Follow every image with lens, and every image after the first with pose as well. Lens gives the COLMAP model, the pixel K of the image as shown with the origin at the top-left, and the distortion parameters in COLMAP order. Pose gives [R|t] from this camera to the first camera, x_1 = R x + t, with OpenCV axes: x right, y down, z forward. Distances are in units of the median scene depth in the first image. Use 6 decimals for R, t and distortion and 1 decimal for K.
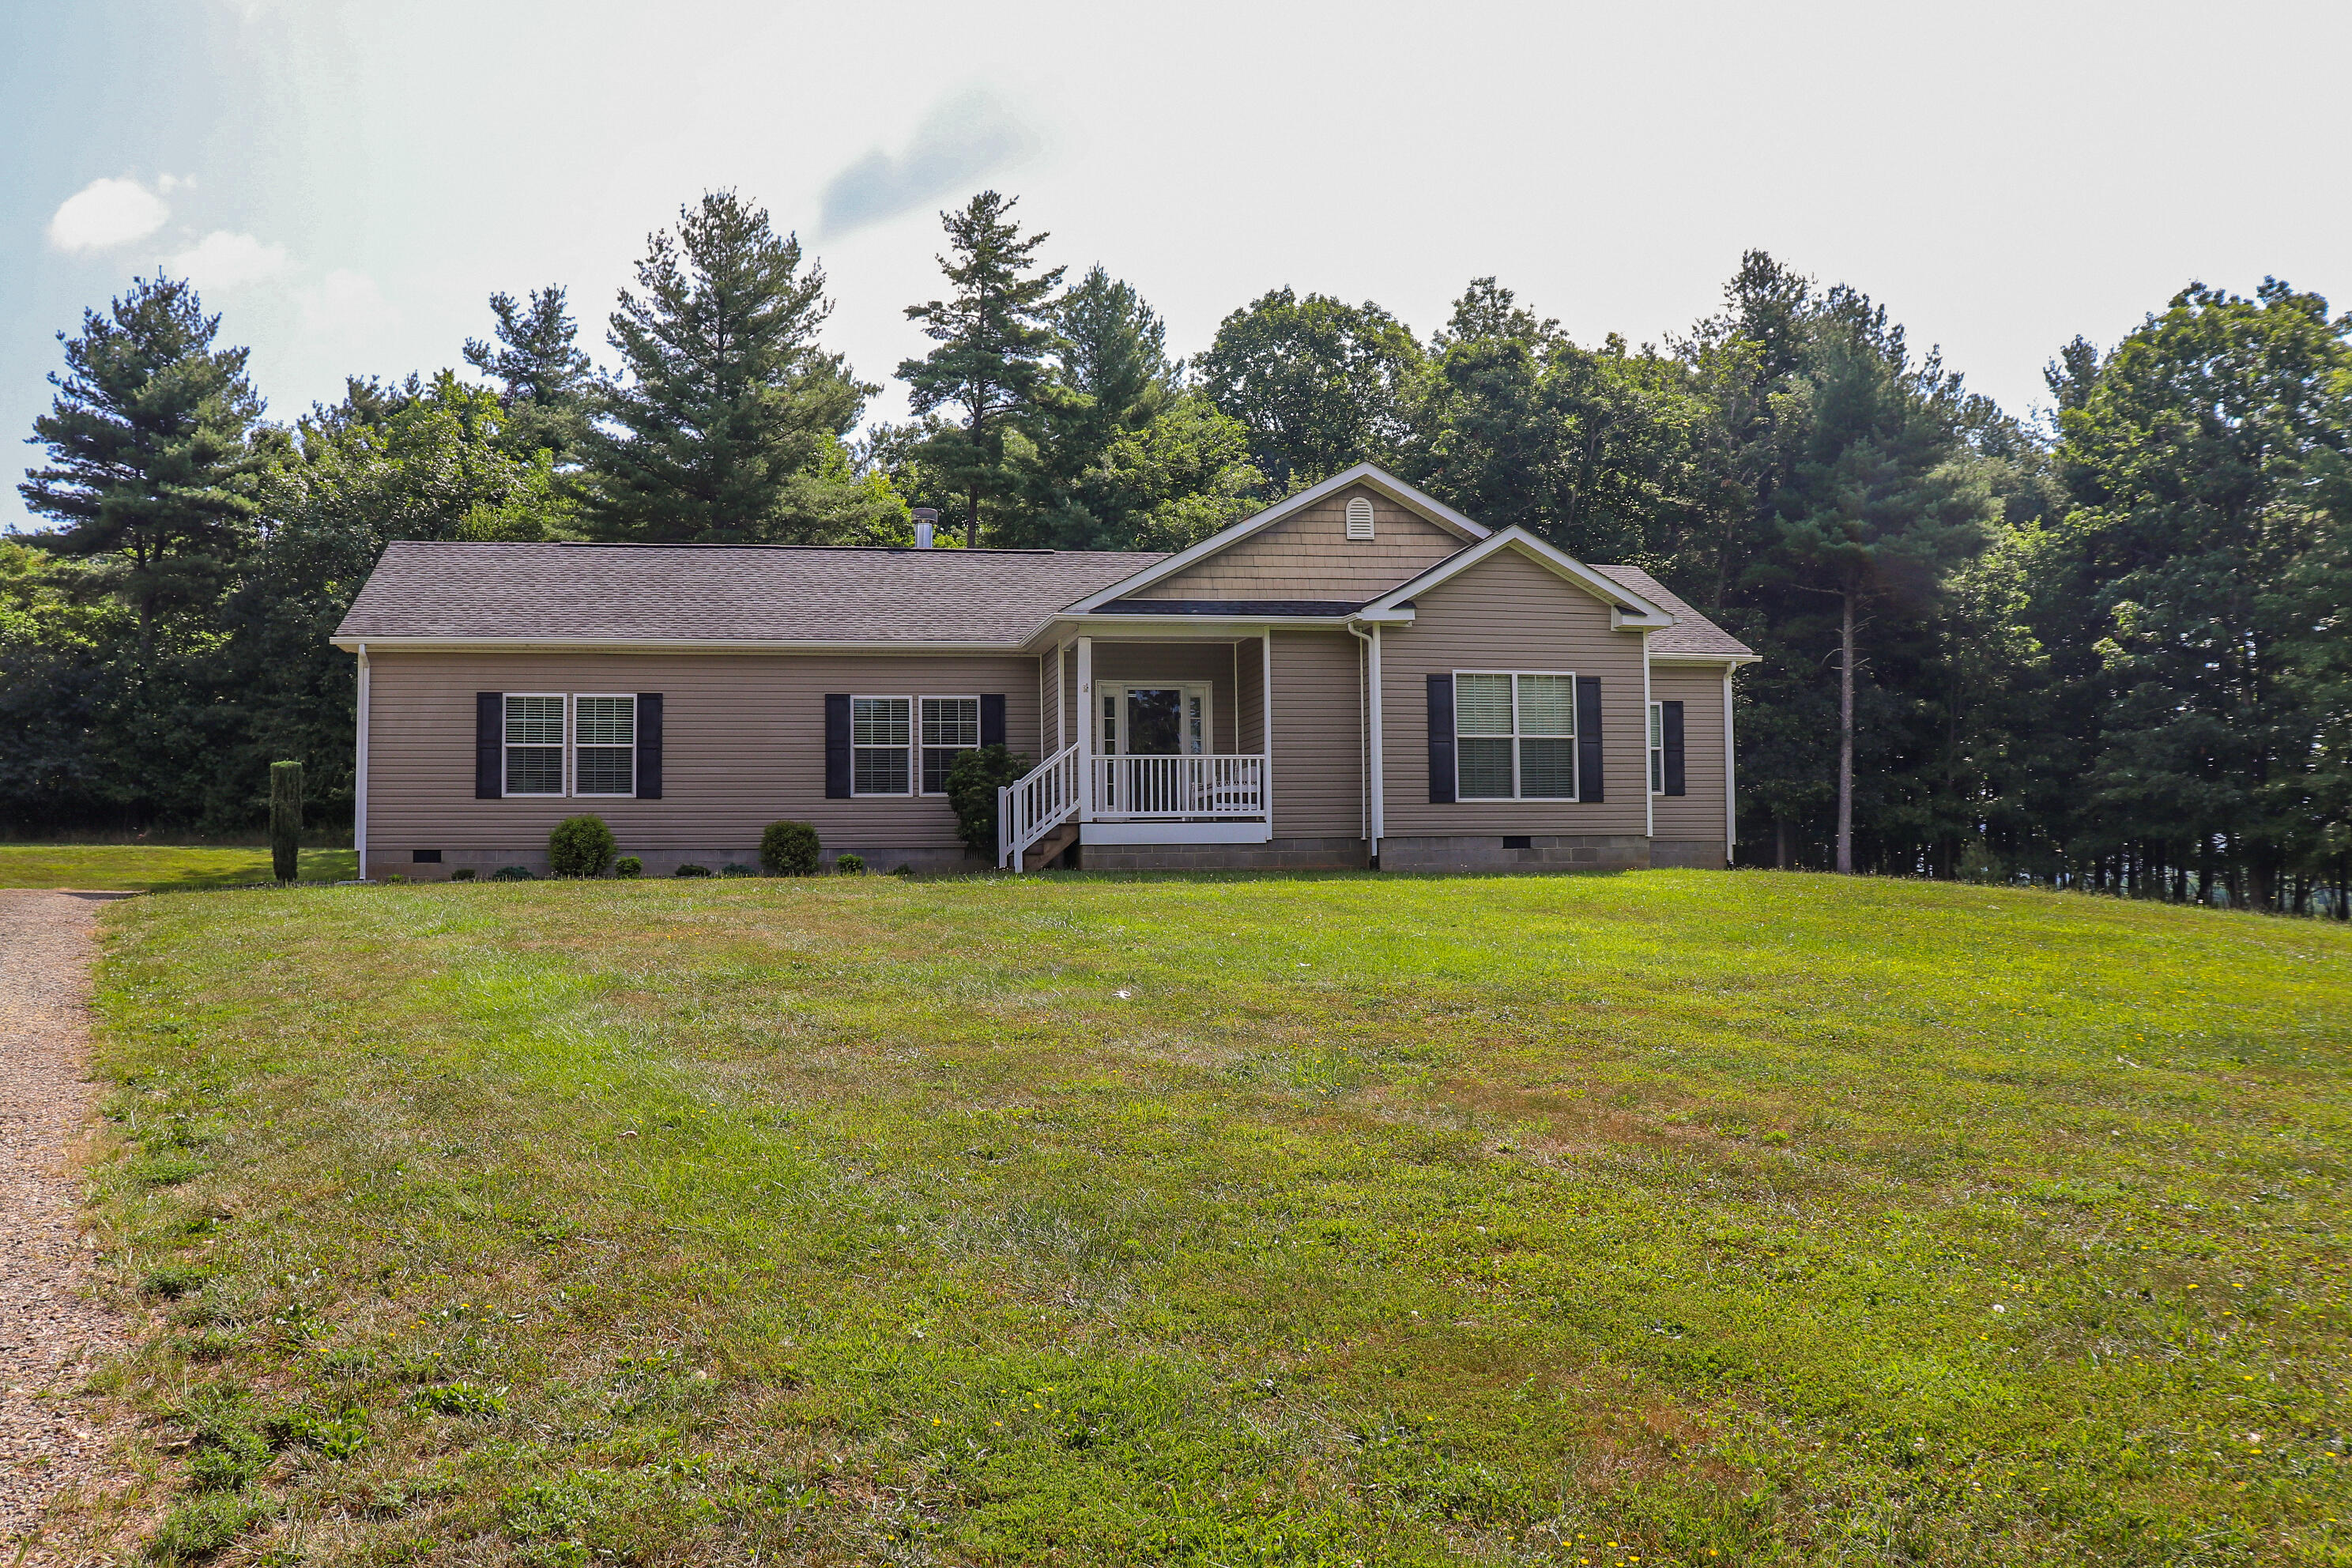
lens RADIAL K [[1940.8, 0, 1168.6], [0, 1940.8, 788.8], [0, 0, 1]] dist [-0.169022, 0.139210]
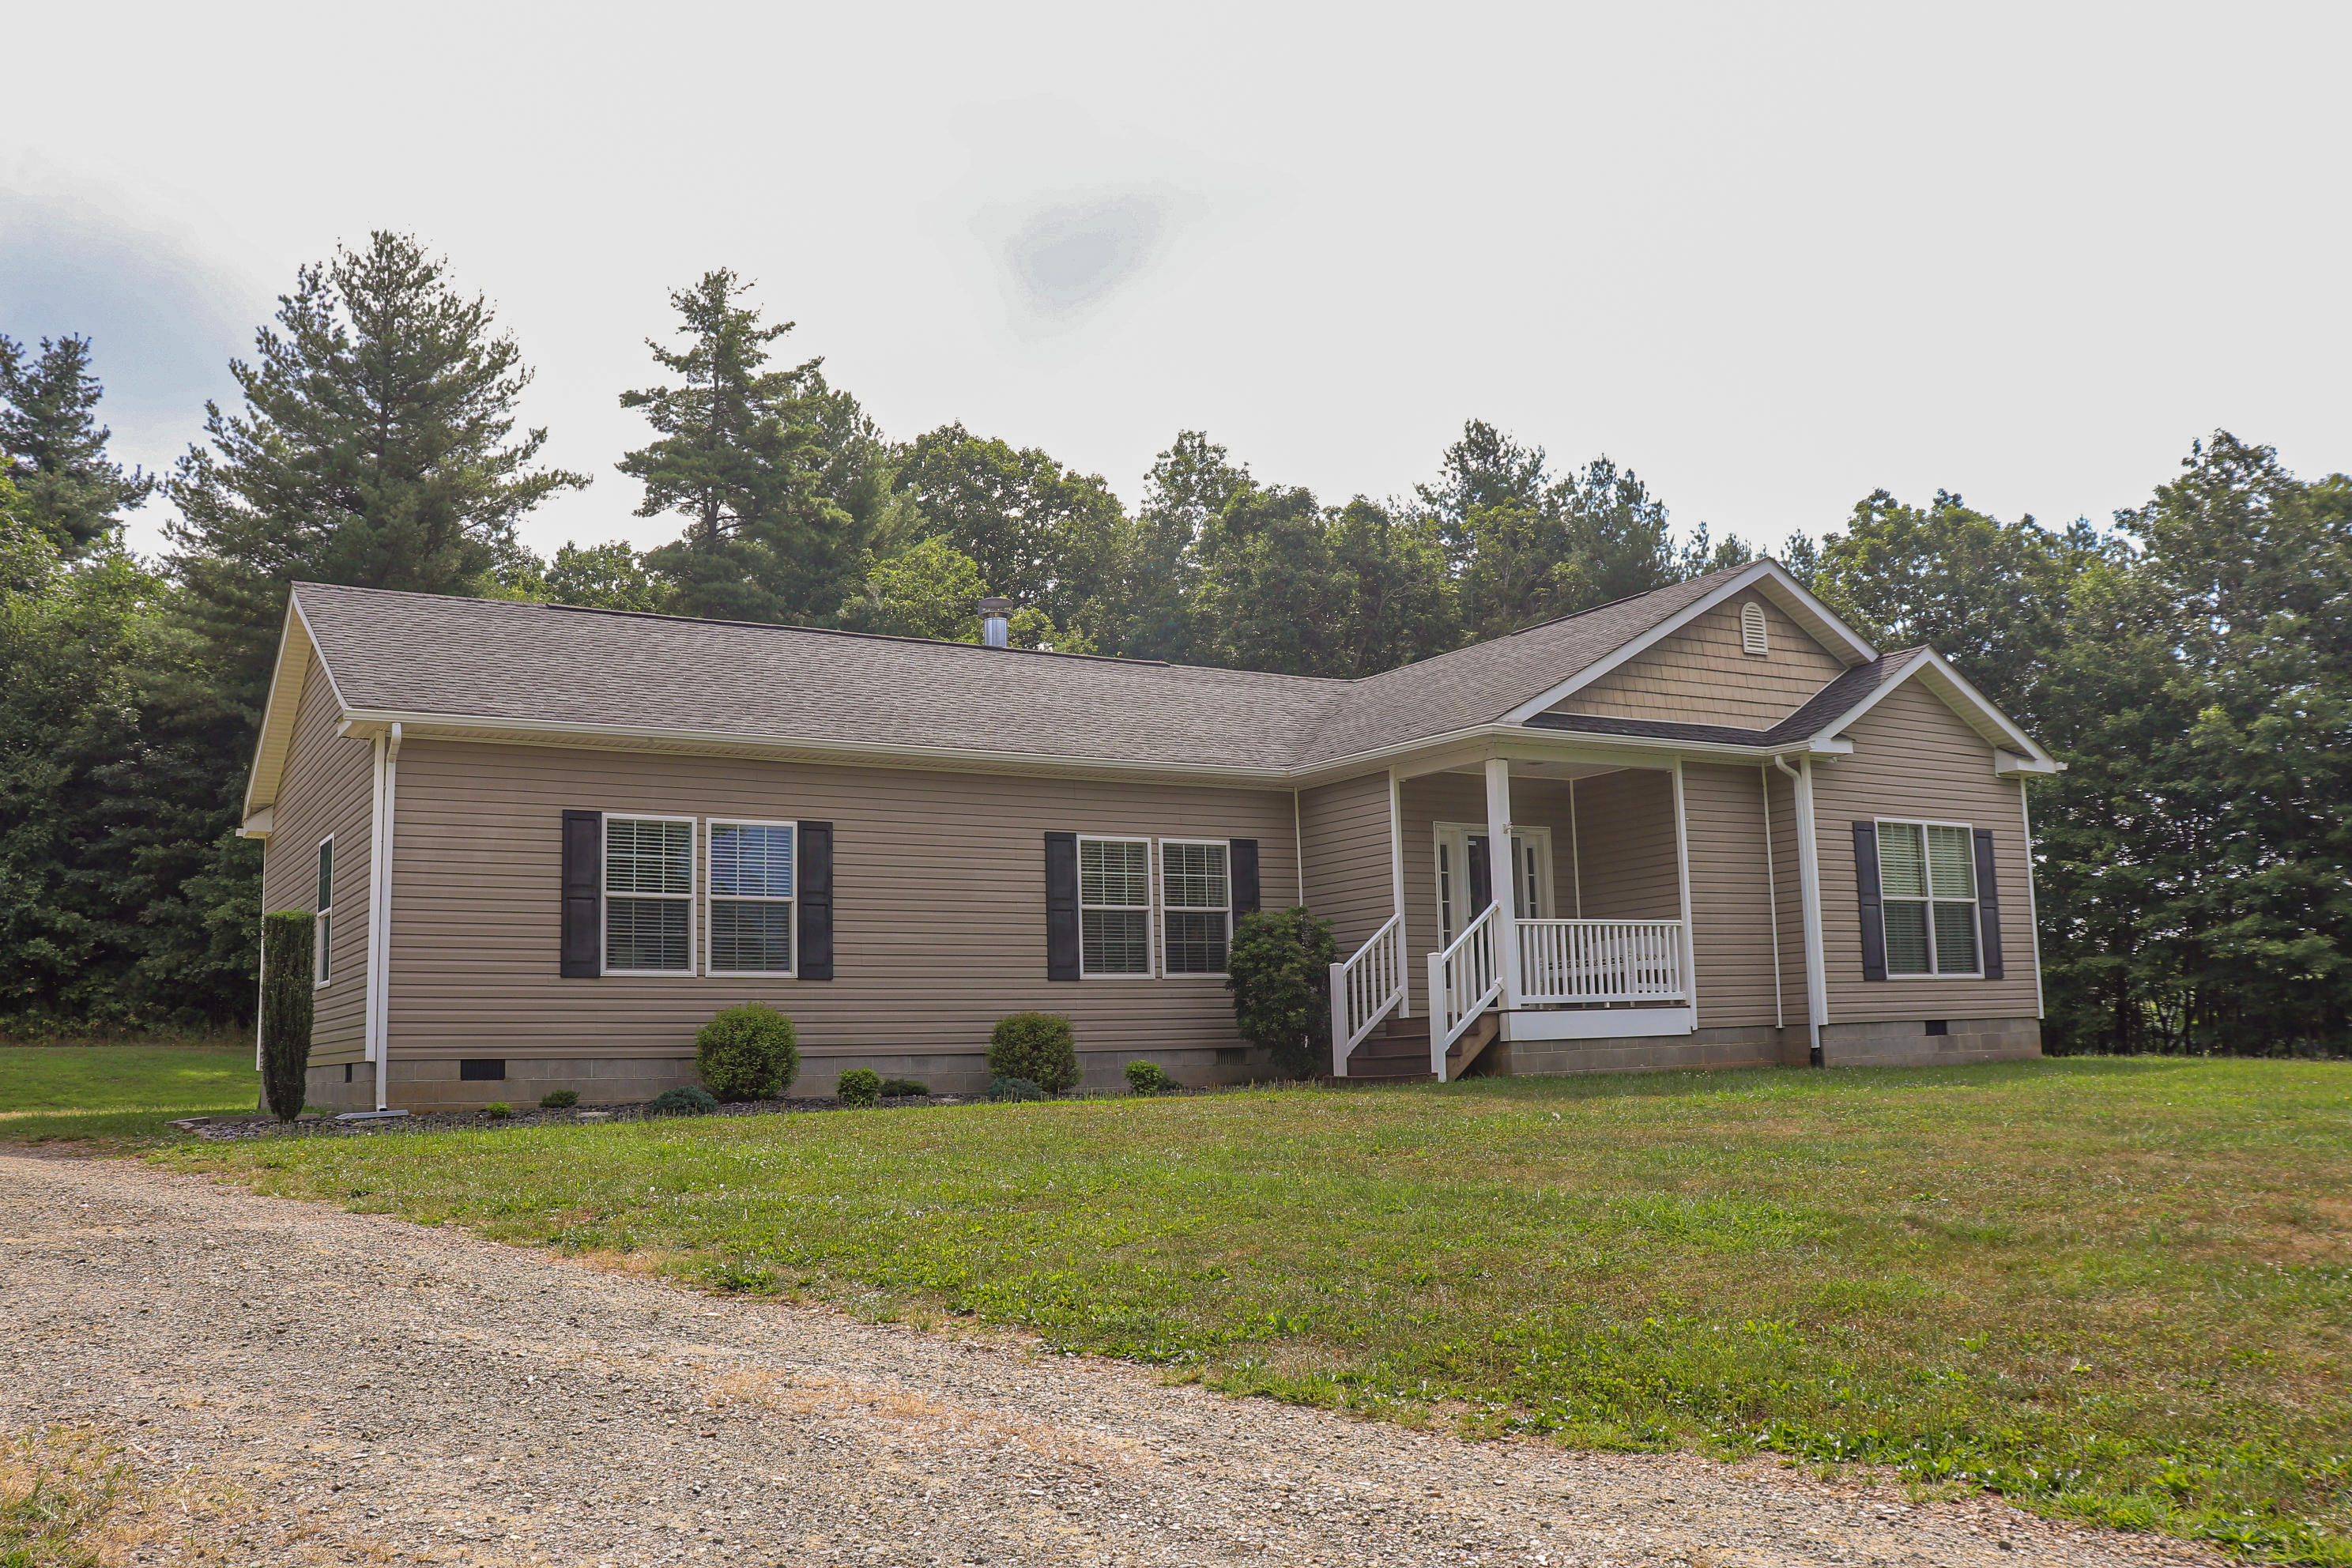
lens RADIAL K [[1940.8, 0, 1171.2], [0, 1940.8, 775.8], [0, 0, 1]] dist [-0.169022, 0.139210]
pose [[0.938939, 0.035675, 0.342229, -0.388232], [0.000941, 0.994341, -0.106233, 0.005932], [-0.344082, 0.100068, 0.933592, 0.331803]]
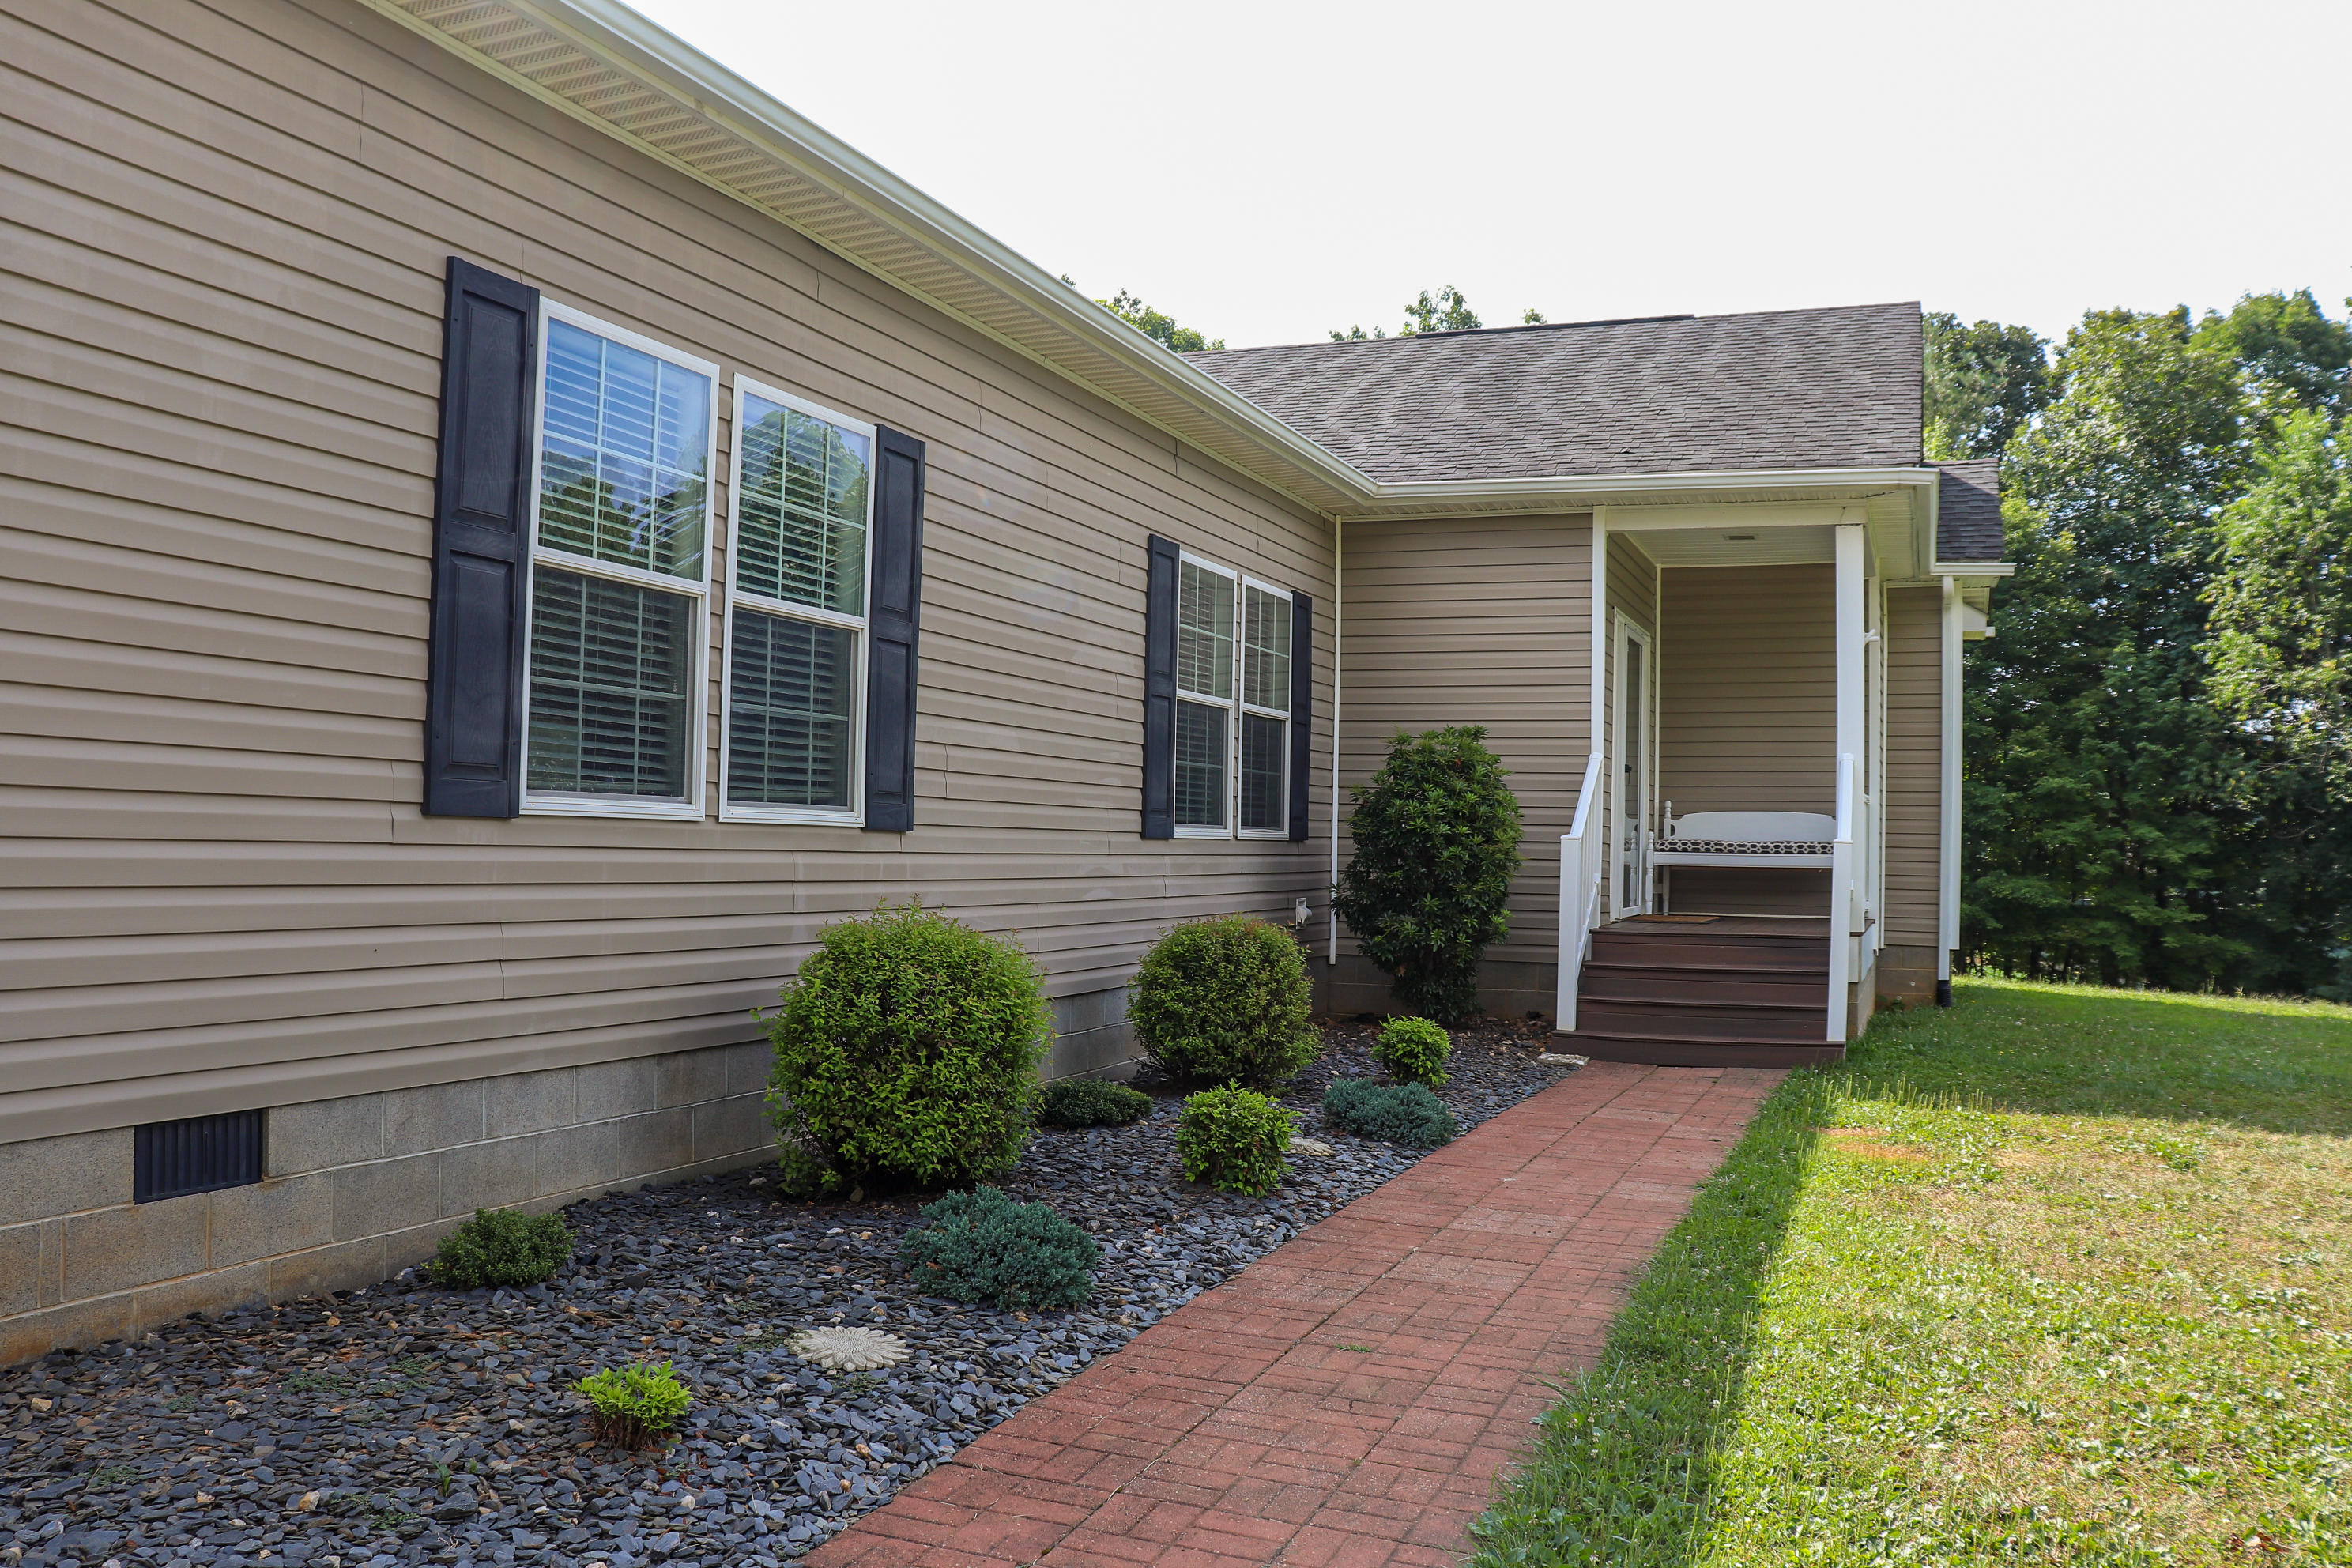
lens RADIAL K [[1940.8, 0, 1180.7], [0, 1940.8, 782.1], [0, 0, 1]] dist [-0.169022, 0.139210]
pose [[0.558868, 0.050352, 0.827726, -0.471372], [-0.069269, 0.997501, -0.013911, -0.000810], [-0.826358, -0.049561, 0.560959, 0.824007]]
